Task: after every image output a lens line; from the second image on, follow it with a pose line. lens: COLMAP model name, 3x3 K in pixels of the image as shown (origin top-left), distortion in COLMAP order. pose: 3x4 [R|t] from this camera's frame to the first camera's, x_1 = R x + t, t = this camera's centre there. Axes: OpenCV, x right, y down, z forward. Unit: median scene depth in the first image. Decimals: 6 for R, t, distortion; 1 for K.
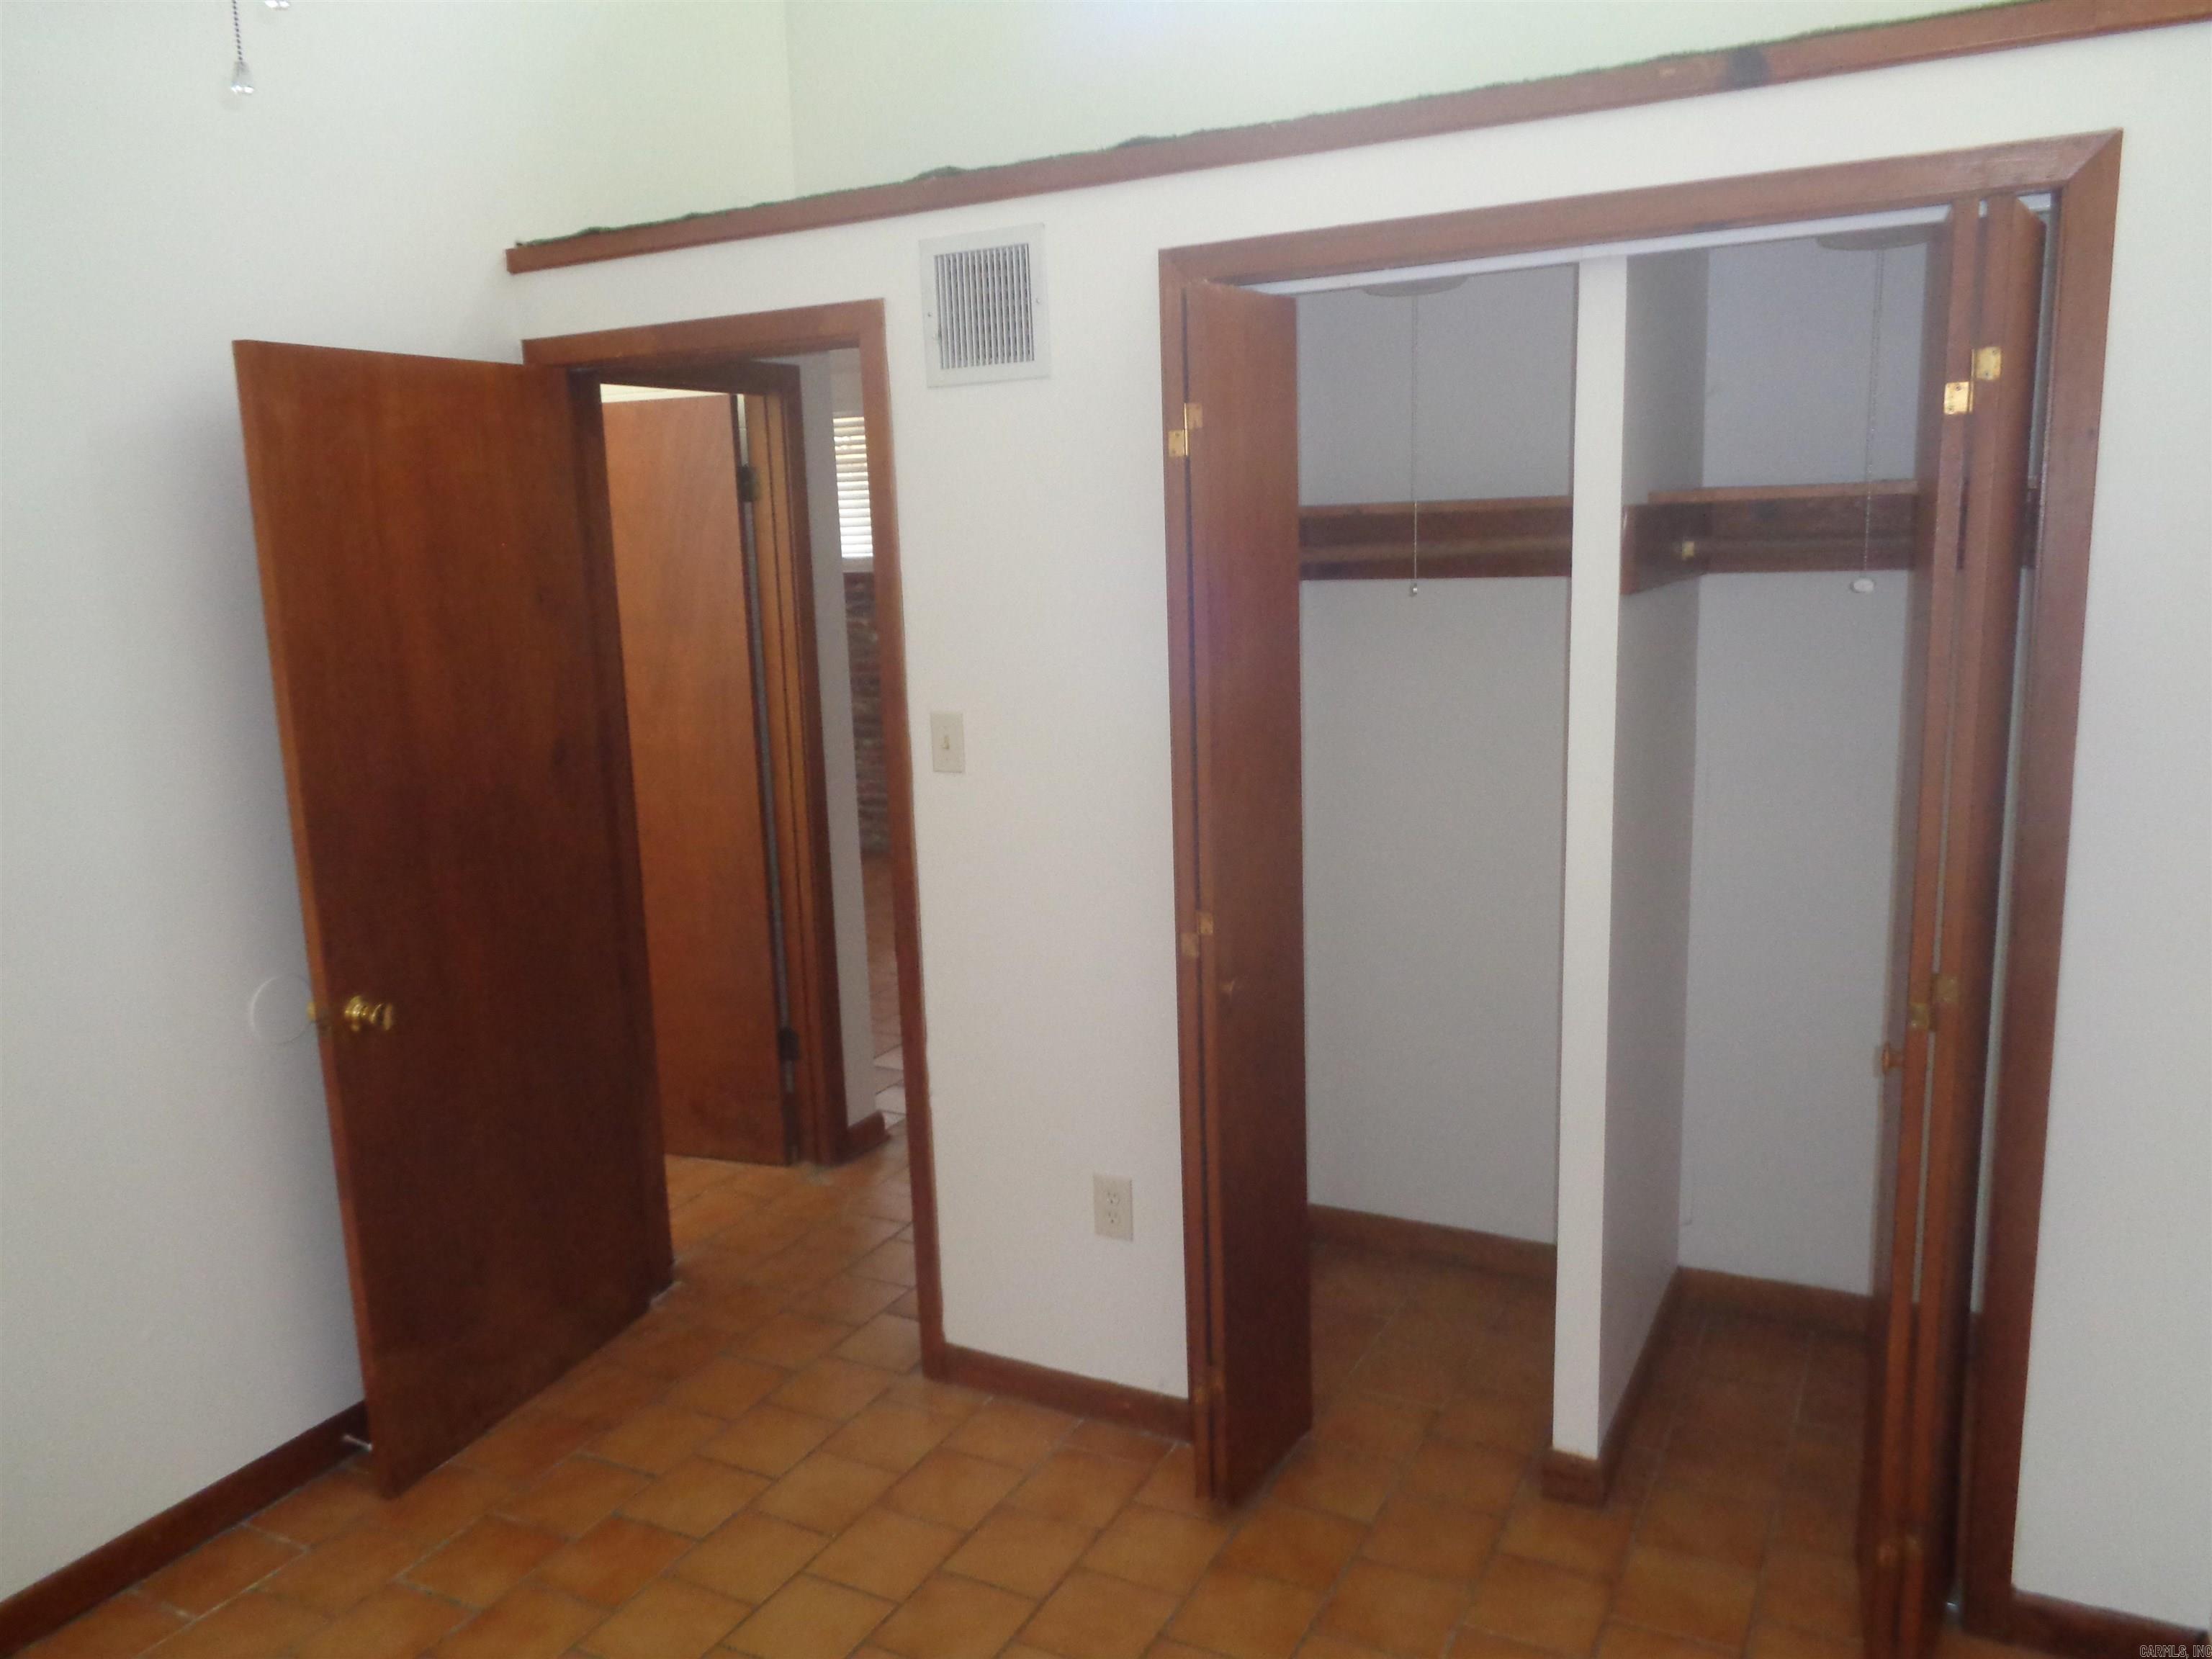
lens RADIAL K [[1662.0, 0, 1110.8], [0, 1662.0, 818.8], [0, 0, 1]] dist [0.002105, -0.005304]
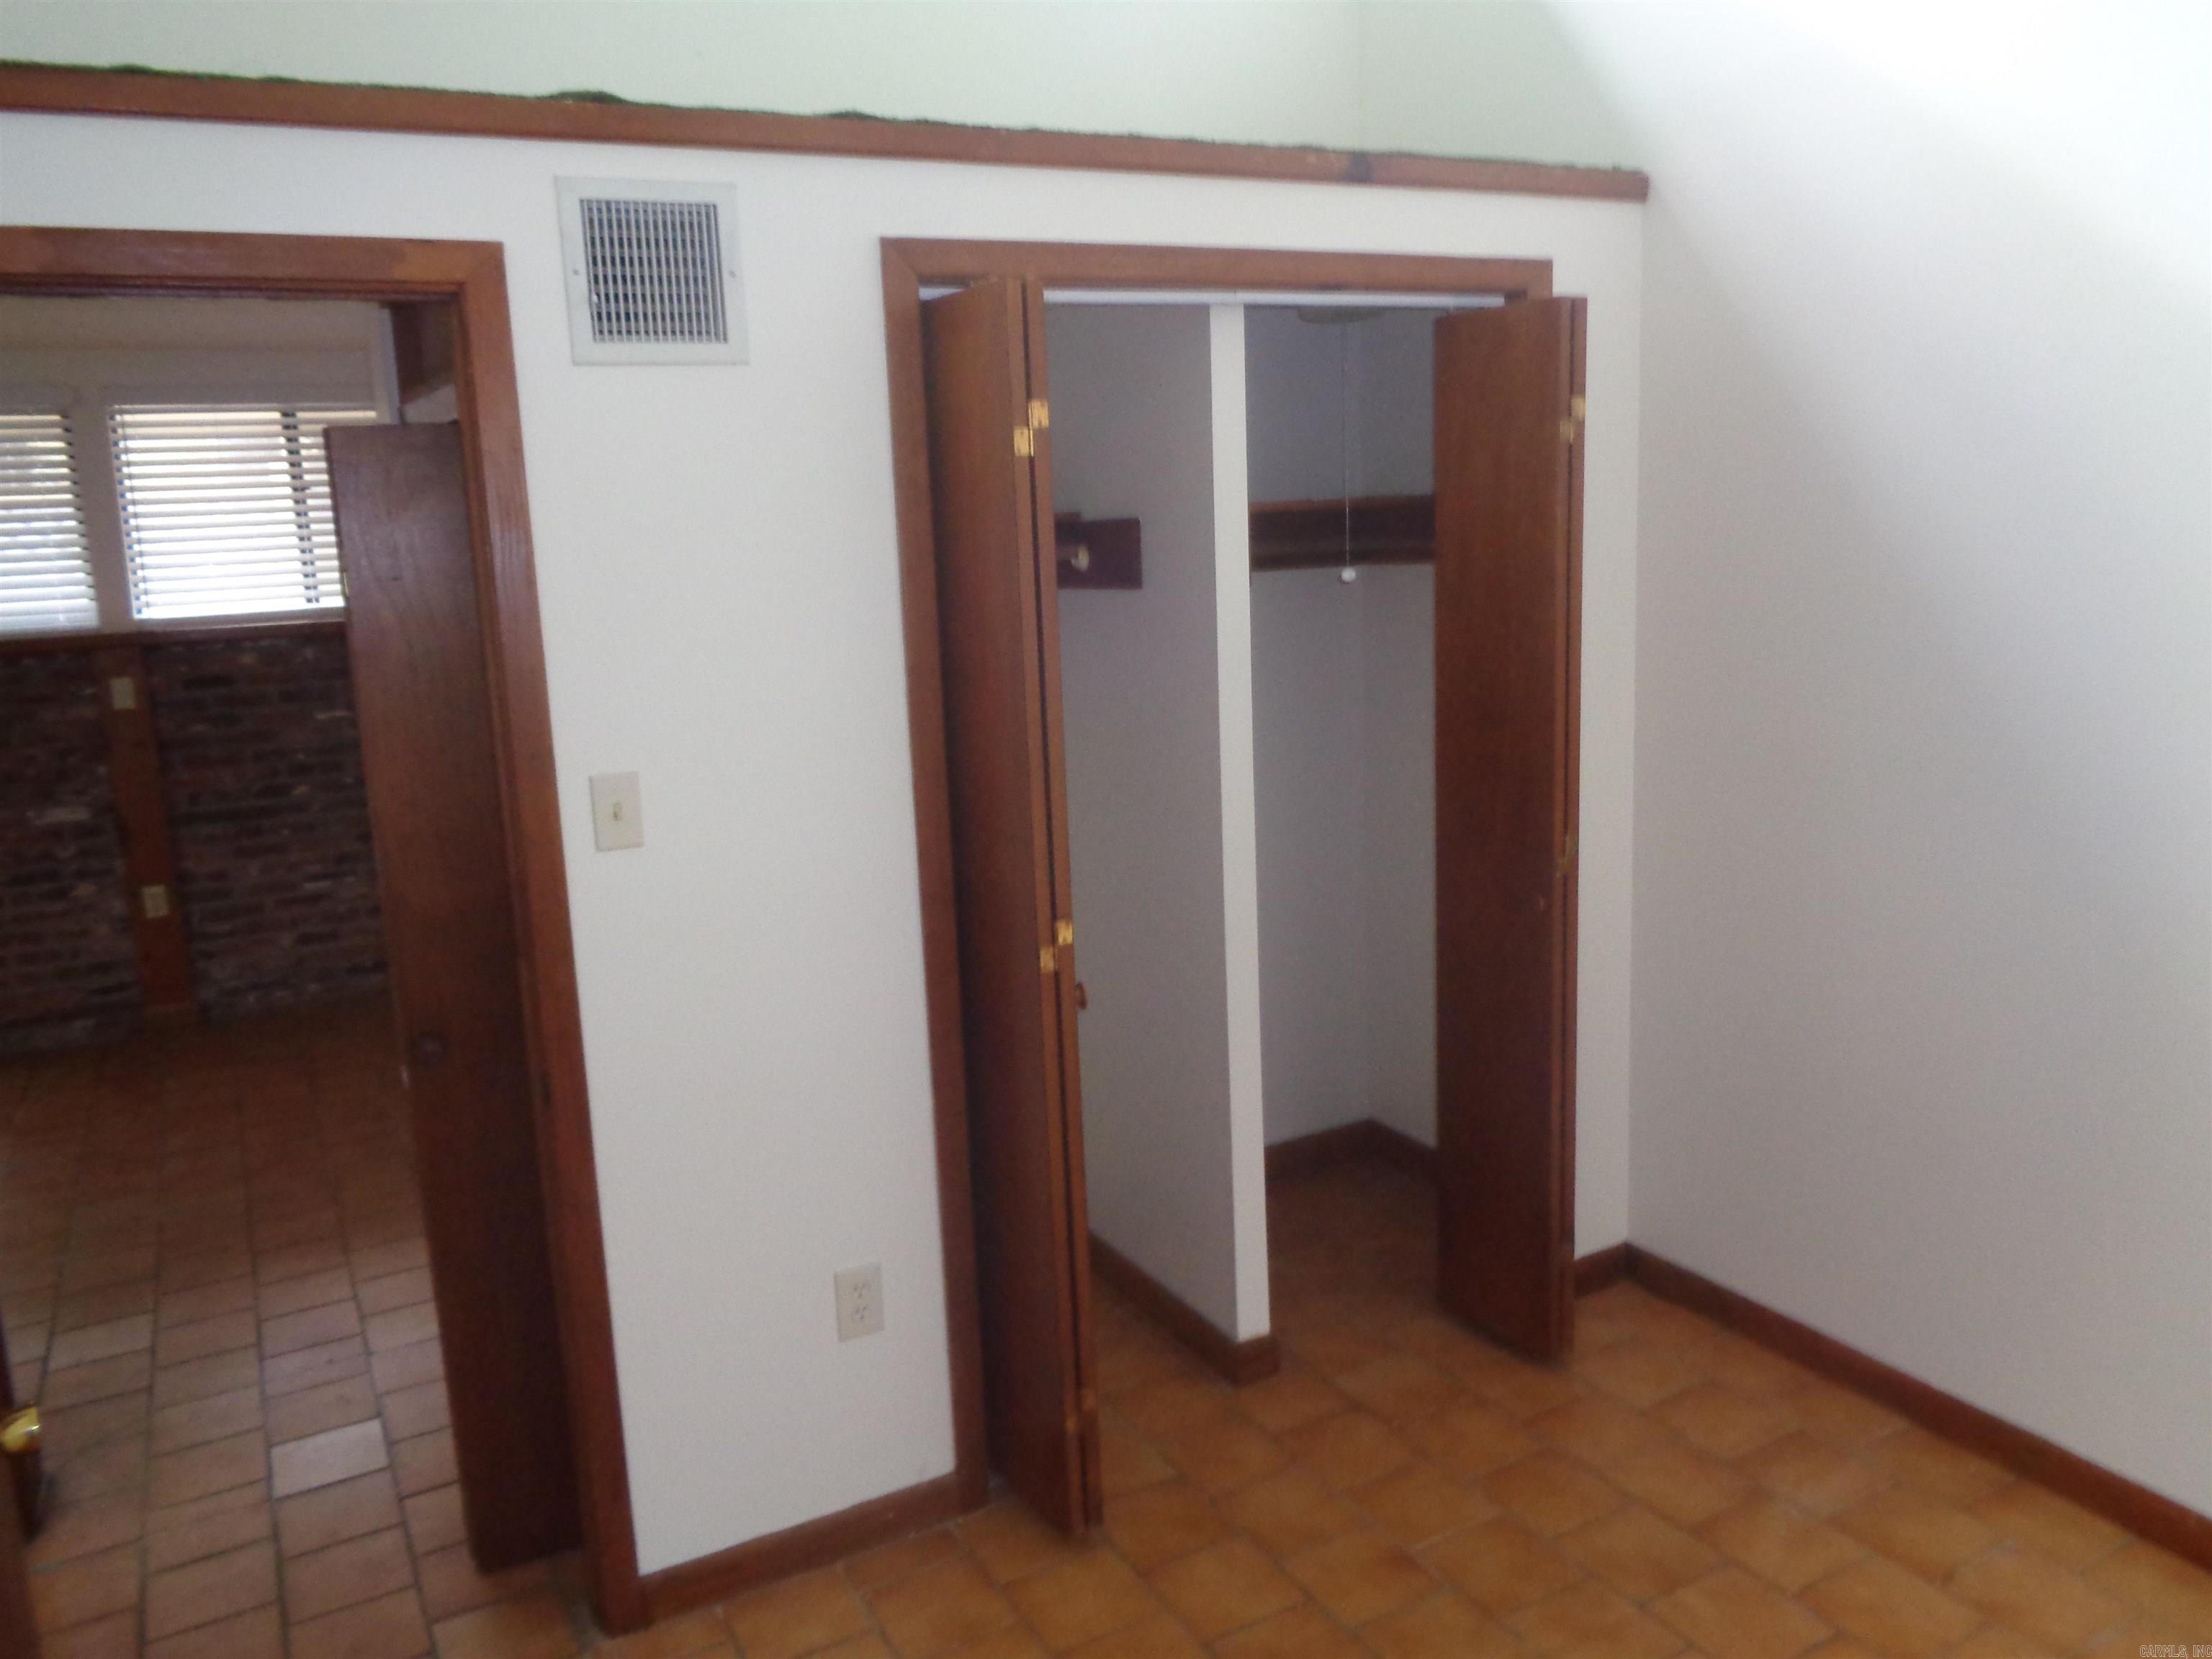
lens RADIAL K [[1662.0, 0, 1110.8], [0, 1662.0, 818.8], [0, 0, 1]] dist [0.002105, -0.005304]
pose [[0.555233, -0.137430, 0.820262, -0.669825], [0.174352, 0.983572, 0.046773, -0.041413], [-0.813215, 0.117044, 0.570072, 0.384025]]
